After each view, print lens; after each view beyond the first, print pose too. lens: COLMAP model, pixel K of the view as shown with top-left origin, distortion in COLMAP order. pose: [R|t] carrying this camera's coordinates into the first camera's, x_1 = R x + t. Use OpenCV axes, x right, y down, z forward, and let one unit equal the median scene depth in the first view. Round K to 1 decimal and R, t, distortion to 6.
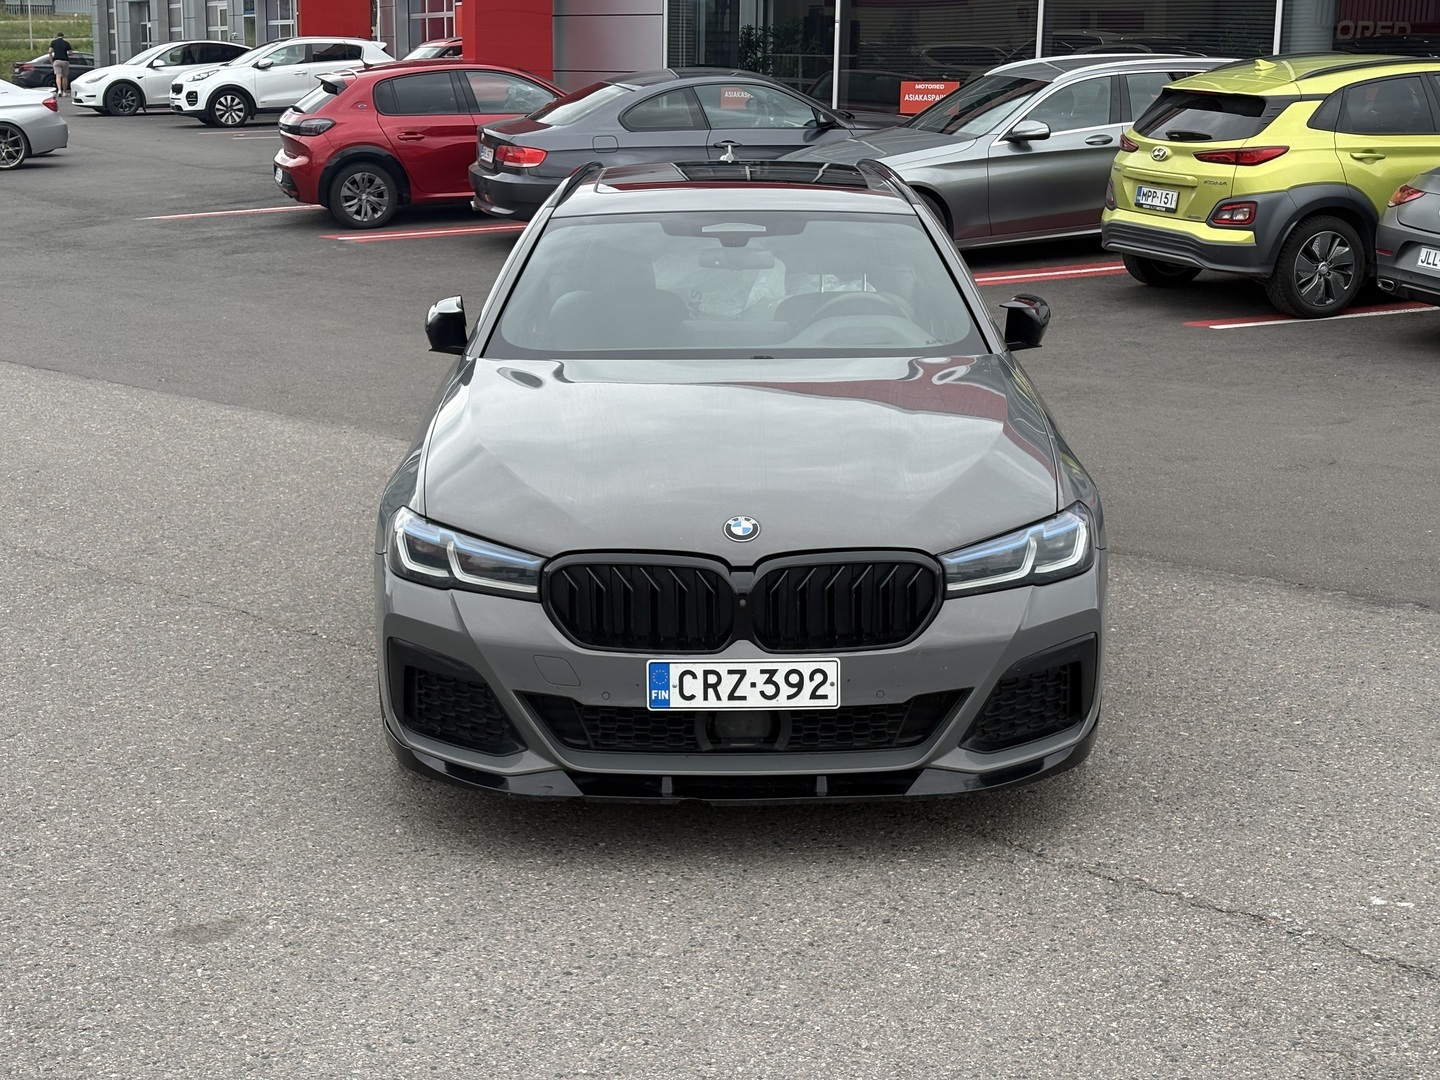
lens RADIAL K [[2248.1, 0, 713.9], [0, 2248.1, 535.9], [0, 0, 1]] dist [0.120536, 0.000000]
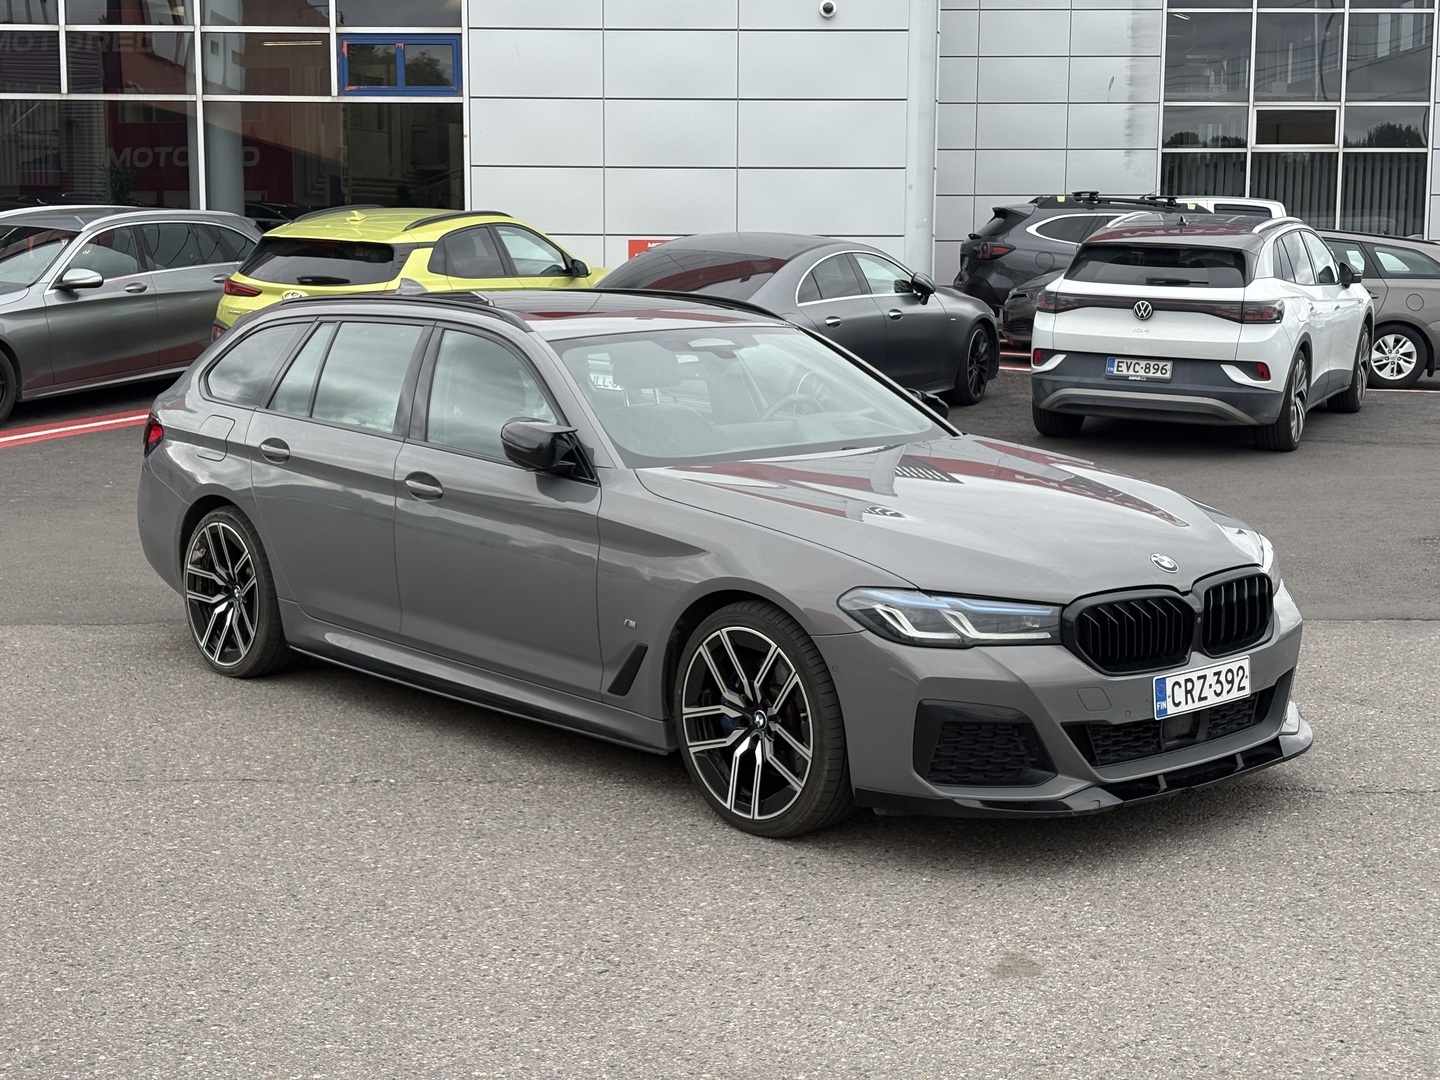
lens RADIAL K [[2248.1, 0, 716.6], [0, 2248.1, 538.5], [0, 0, 1]] dist [0.120536, 0.000000]
pose [[0.736734, -0.095444, 0.669412, -0.992857], [0.142586, 0.989656, -0.015822, -0.031801], [-0.660978, 0.107106, 0.742723, 0.255812]]
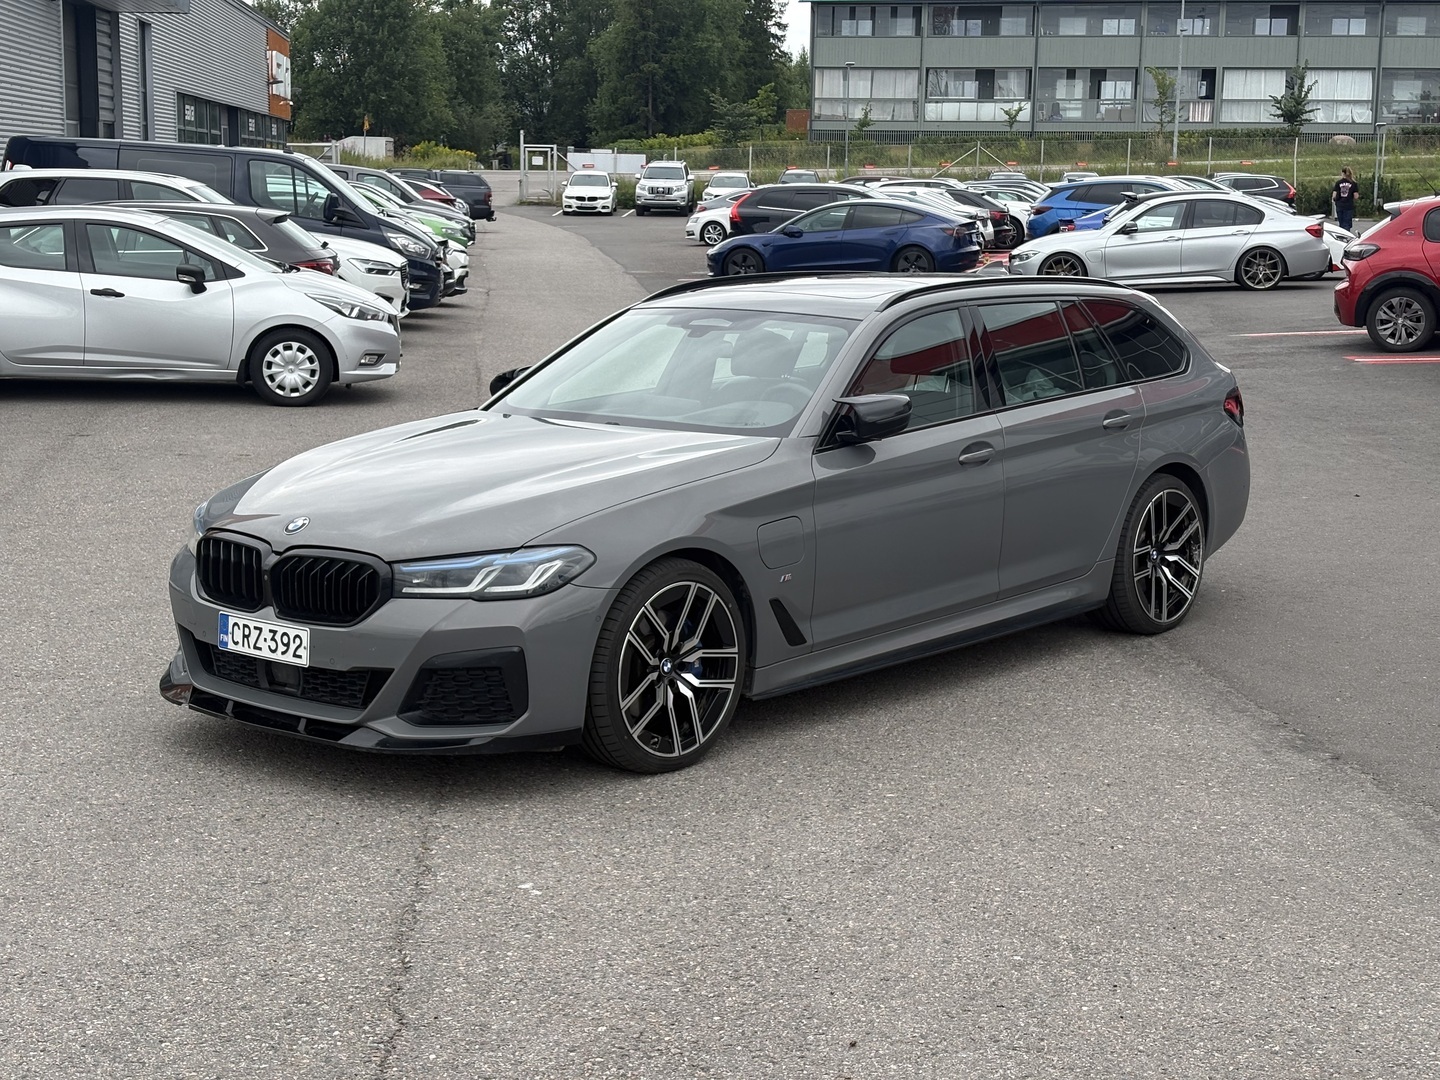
lens RADIAL K [[2248.1, 0, 711.2], [0, 2248.1, 539.3], [0, 0, 1]] dist [0.120536, 0.000000]
pose [[0.754528, 0.112855, -0.646492, 1.074760], [-0.147597, 0.989048, 0.000392, -0.032266], [0.639455, 0.095124, 0.762921, 0.140736]]
